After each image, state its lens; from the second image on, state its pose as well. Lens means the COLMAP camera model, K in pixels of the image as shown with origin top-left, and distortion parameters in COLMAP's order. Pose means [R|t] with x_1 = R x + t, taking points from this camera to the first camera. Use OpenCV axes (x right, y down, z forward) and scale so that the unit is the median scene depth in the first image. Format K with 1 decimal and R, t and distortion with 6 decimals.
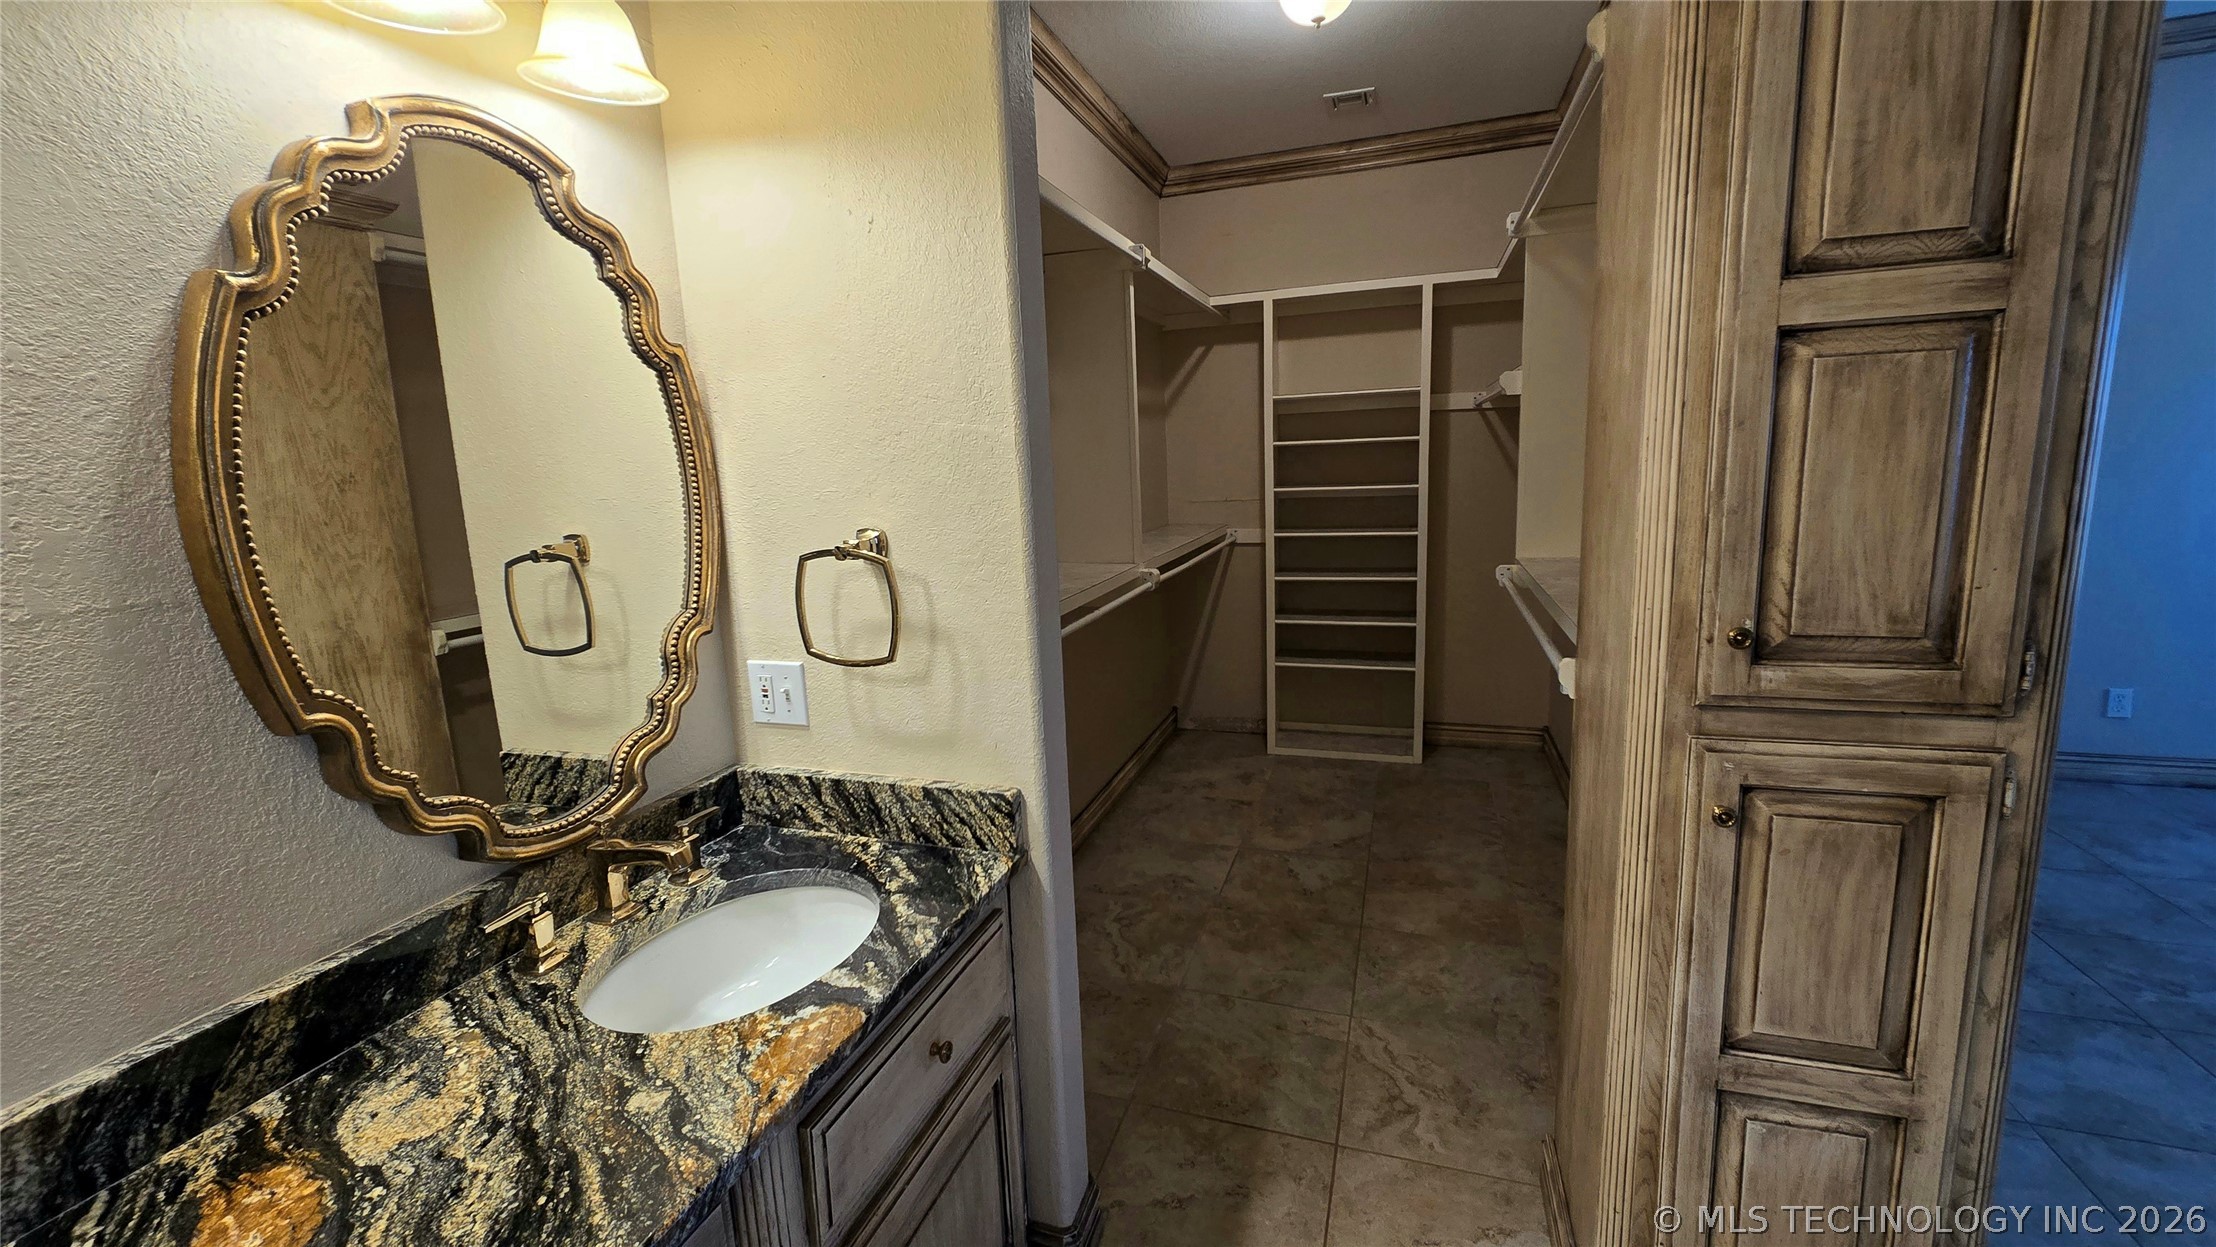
lens RADIAL K [[902.9, 0, 1102.3], [0, 902.9, 608.6], [0, 0, 1]] dist [0.000271, 0.000051]
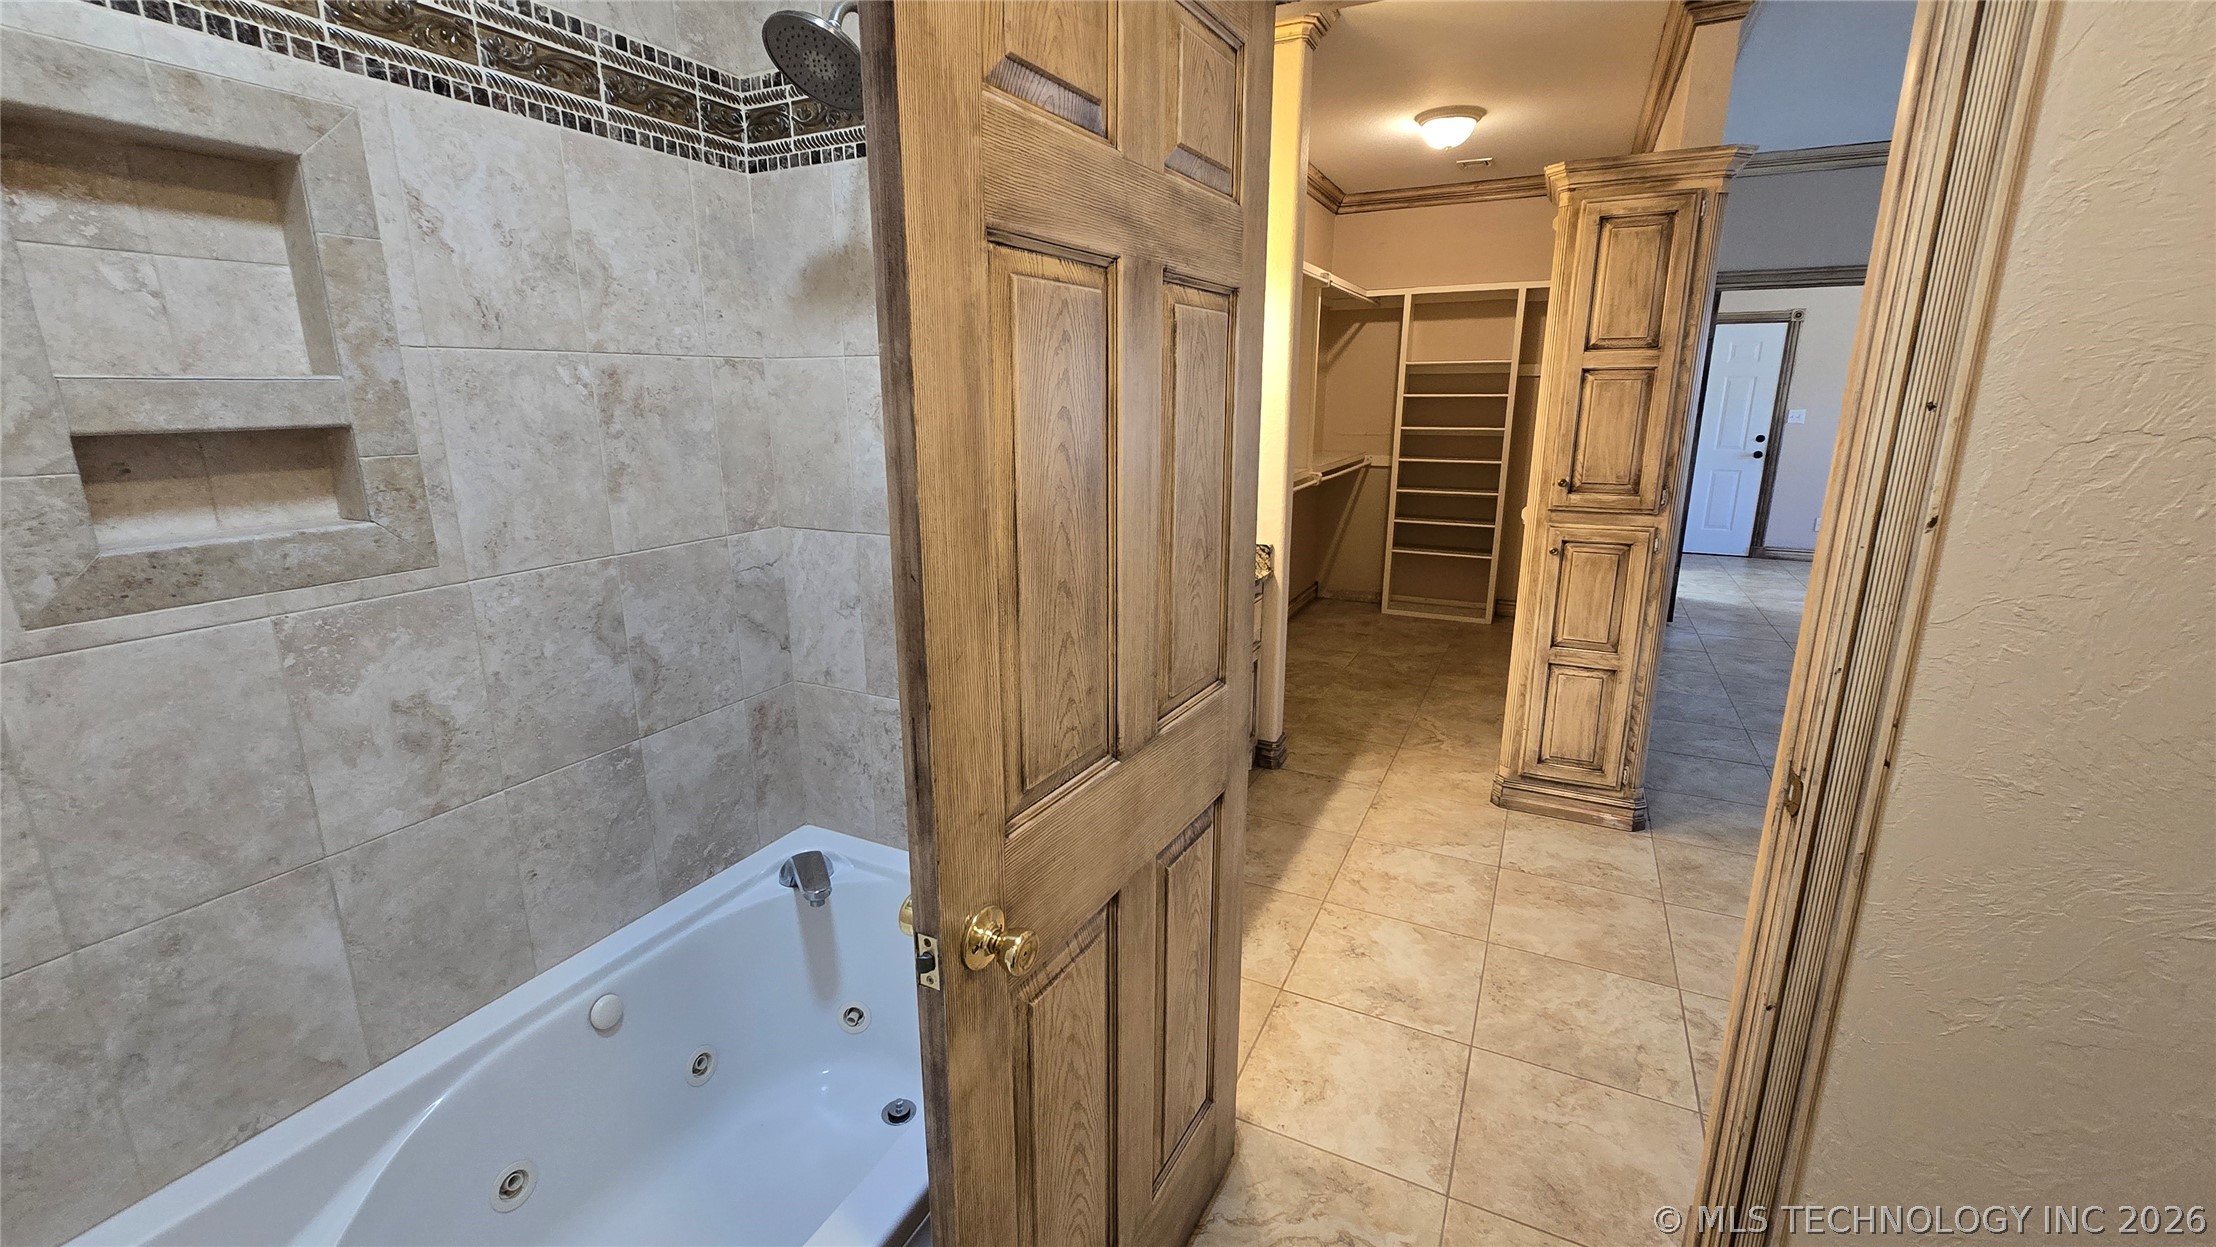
lens RADIAL K [[908.7, 0, 1106.8], [0, 908.7, 615.1], [0, 0, 1]] dist [0.002288, -0.000307]
pose [[0.990368, 0.068923, -0.120088, -0.271432], [-0.059767, 0.995141, 0.078249, 0.270808], [0.124897, -0.070318, 0.989675, -1.739272]]
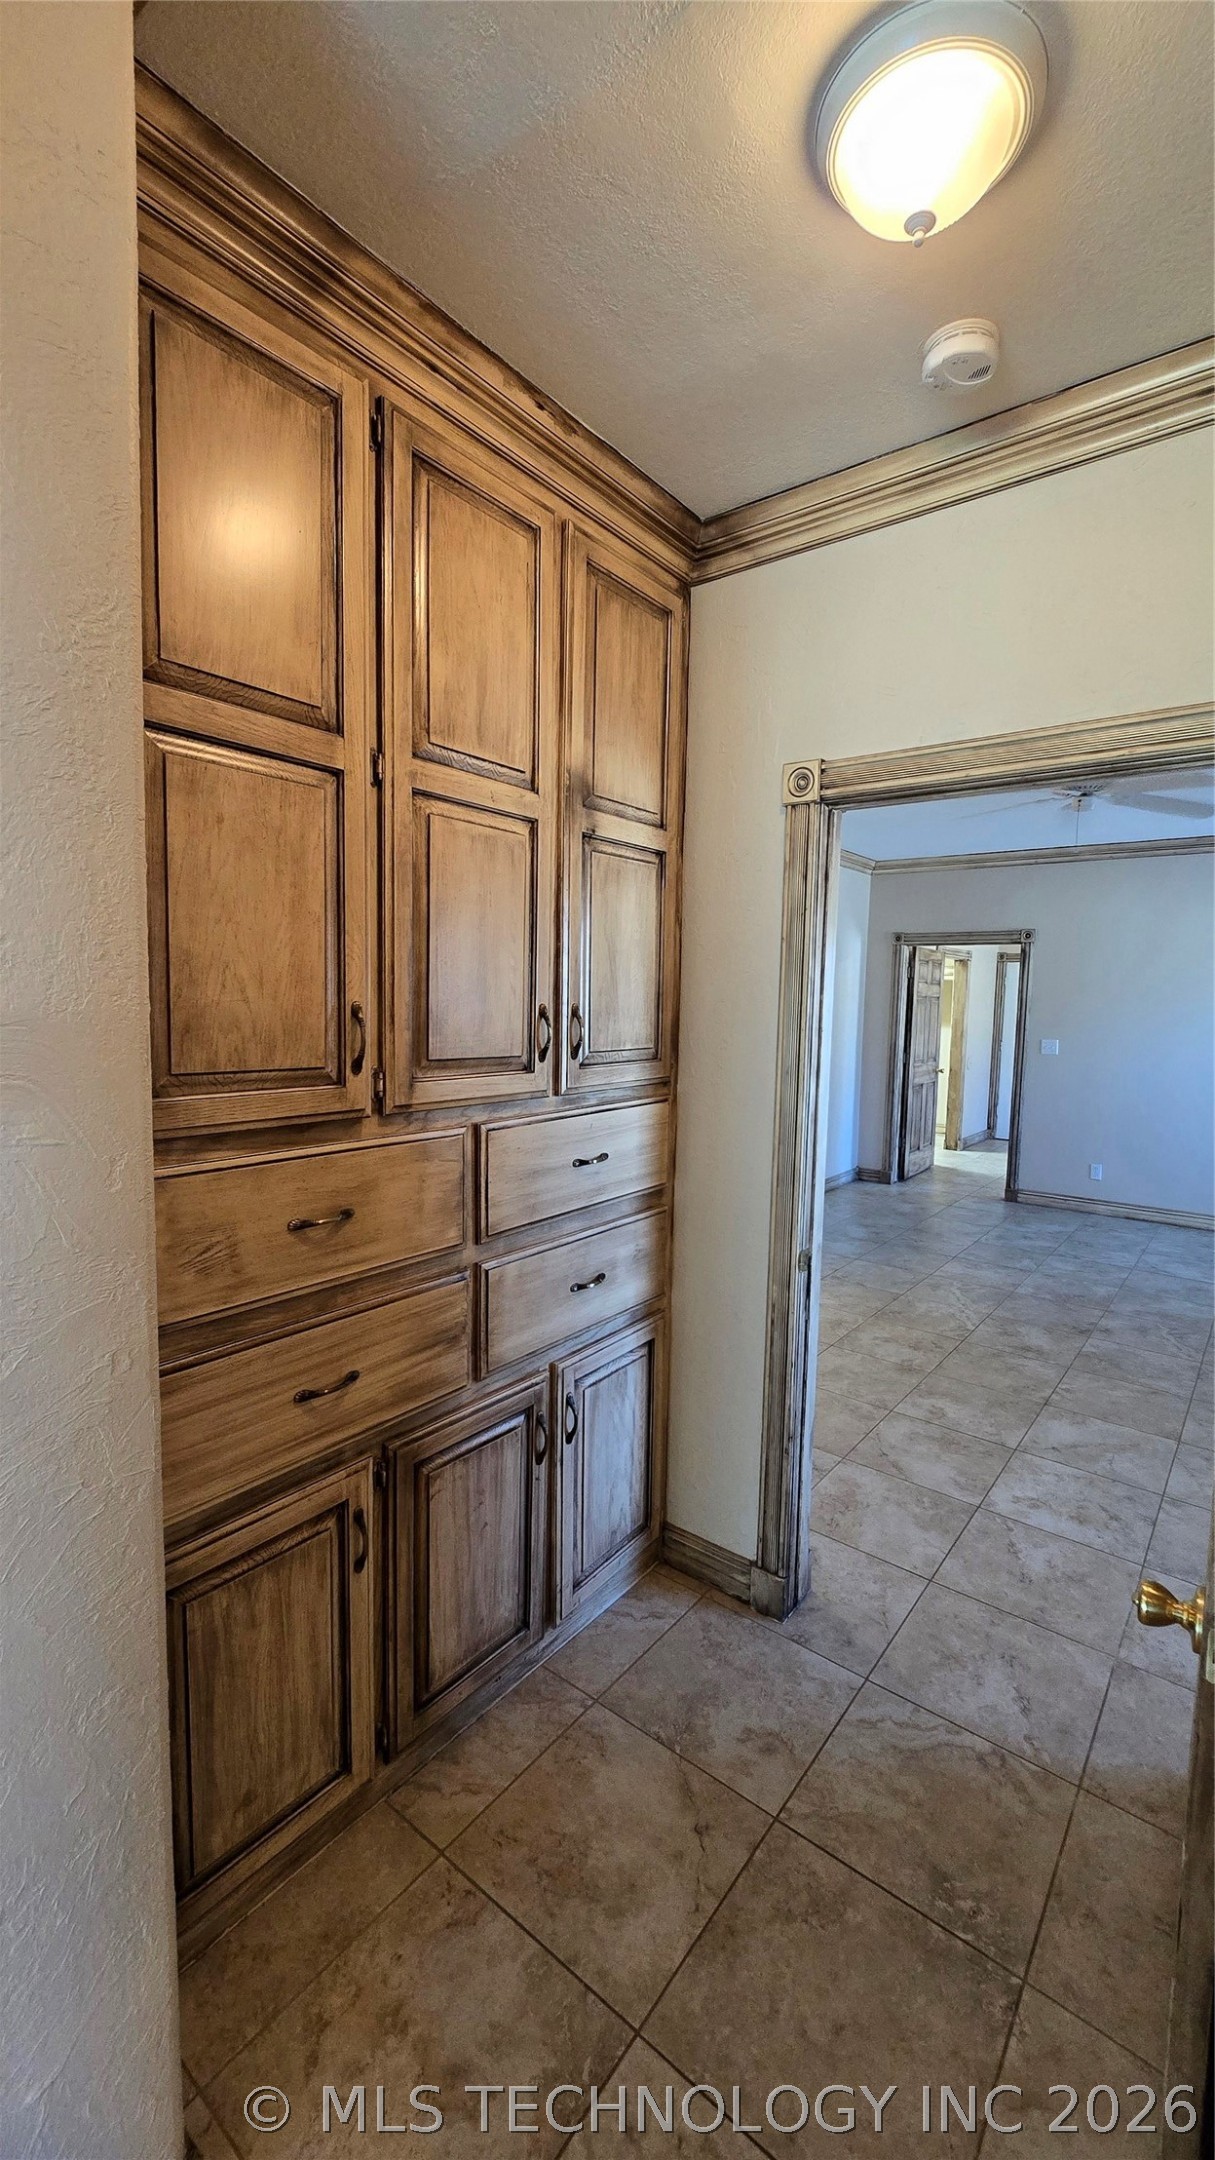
lens RADIAL K [[878.3, 0, 620.3], [0, 878.3, 1074.8], [0, 0, 1]] dist [-0.000831, 0.000588]
pose [[0.943872, 0.087263, -0.318576, 2.159316], [-0.112463, 0.991748, -0.061546, 0.373763], [0.310577, 0.093919, 0.945897, -3.243114]]
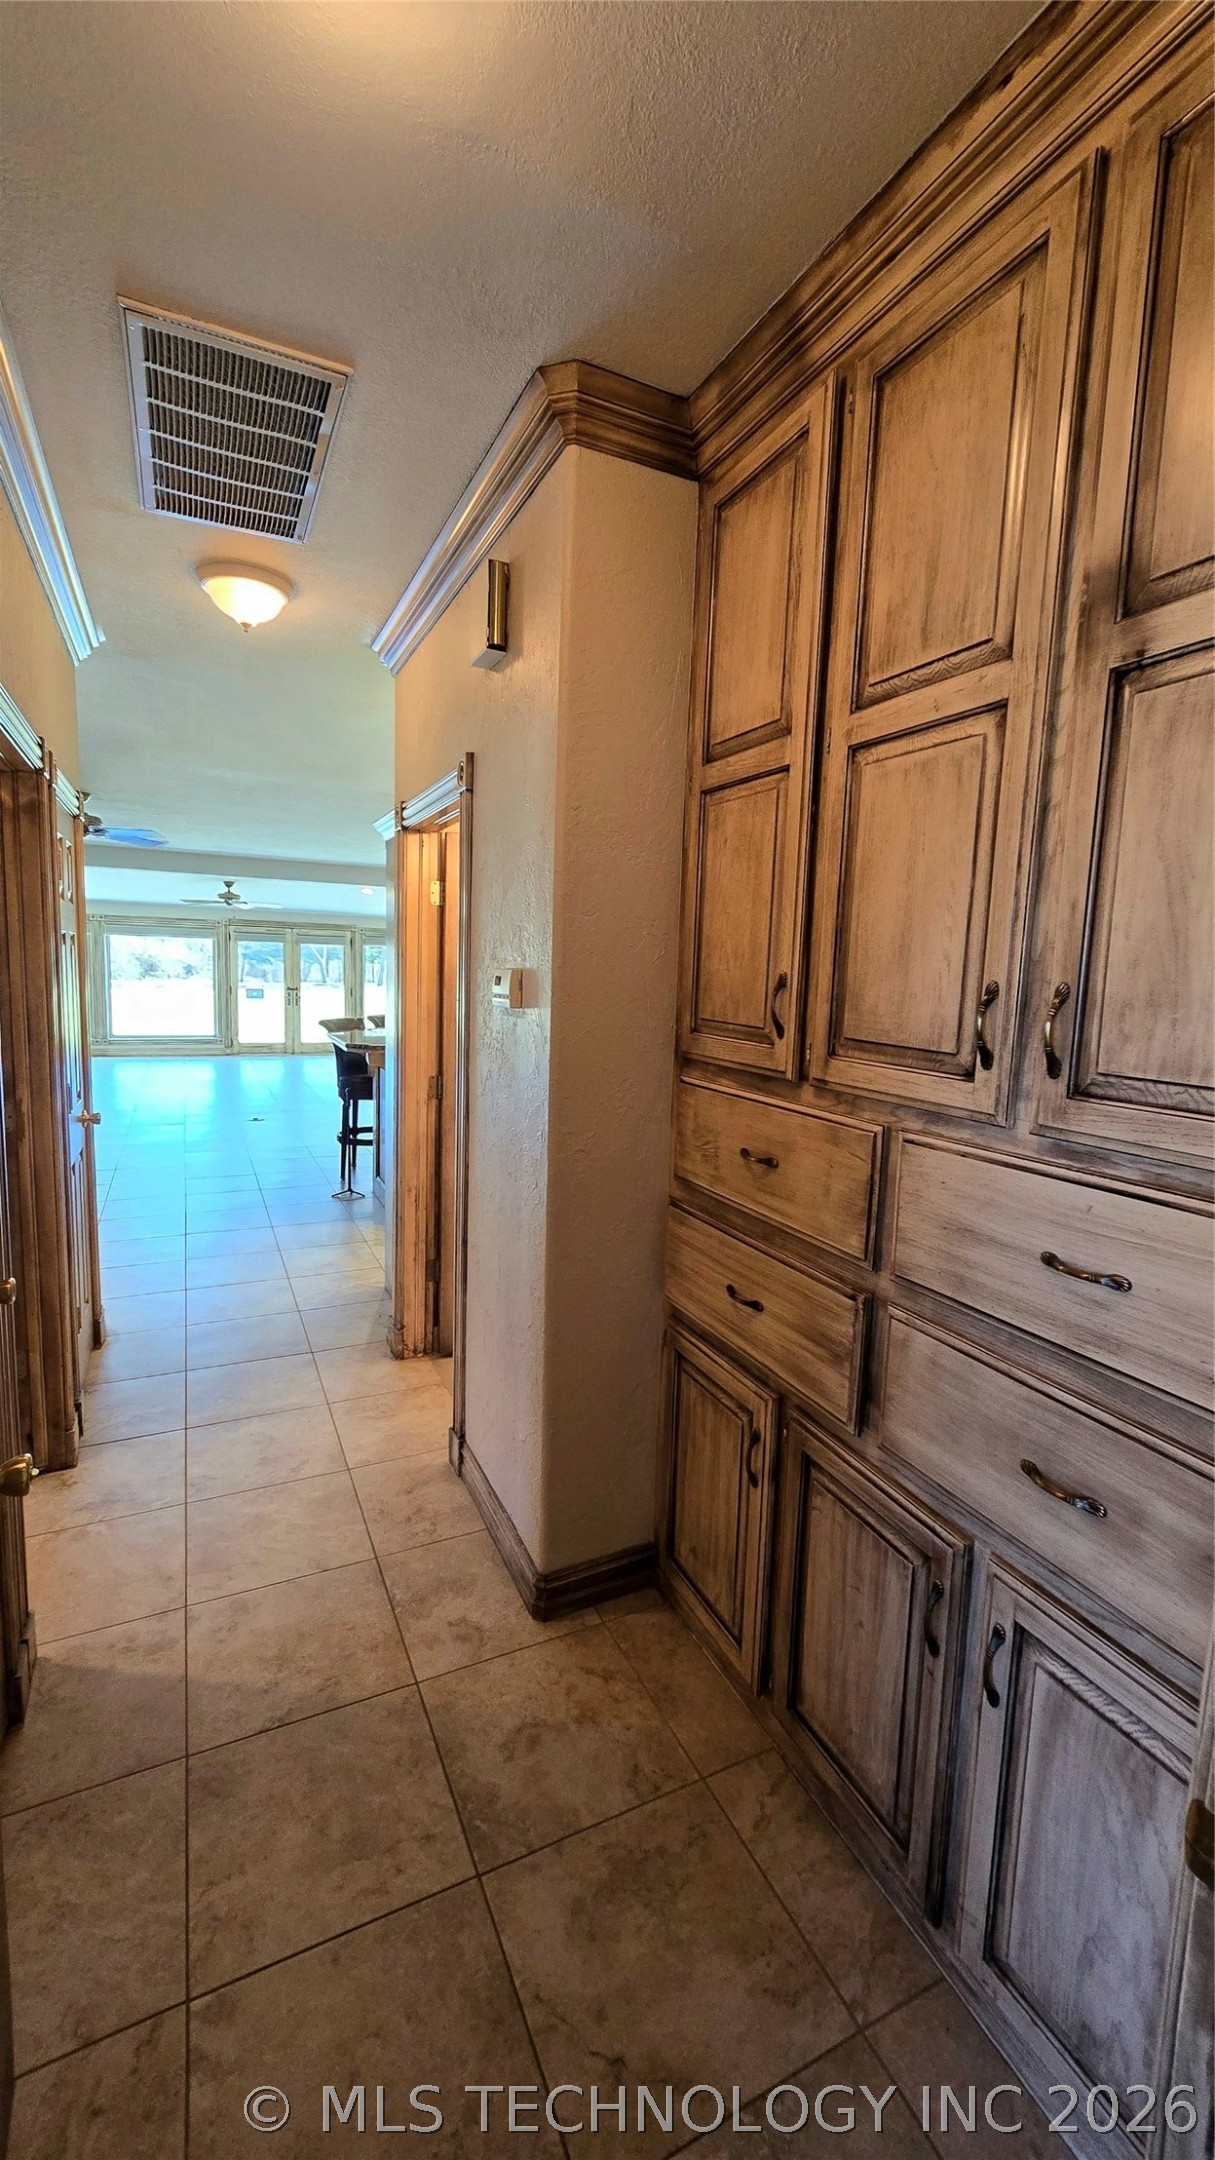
lens RADIAL K [[885.7, 0, 614.4], [0, 885.7, 1070.8], [0, 0, 1]] dist [0.002288, -0.000307]
pose [[-0.713320, 0.097812, -0.693980, 2.556675], [-0.126994, 0.955781, 0.265244, 0.052348], [0.689237, 0.277335, -0.669356, -1.413812]]
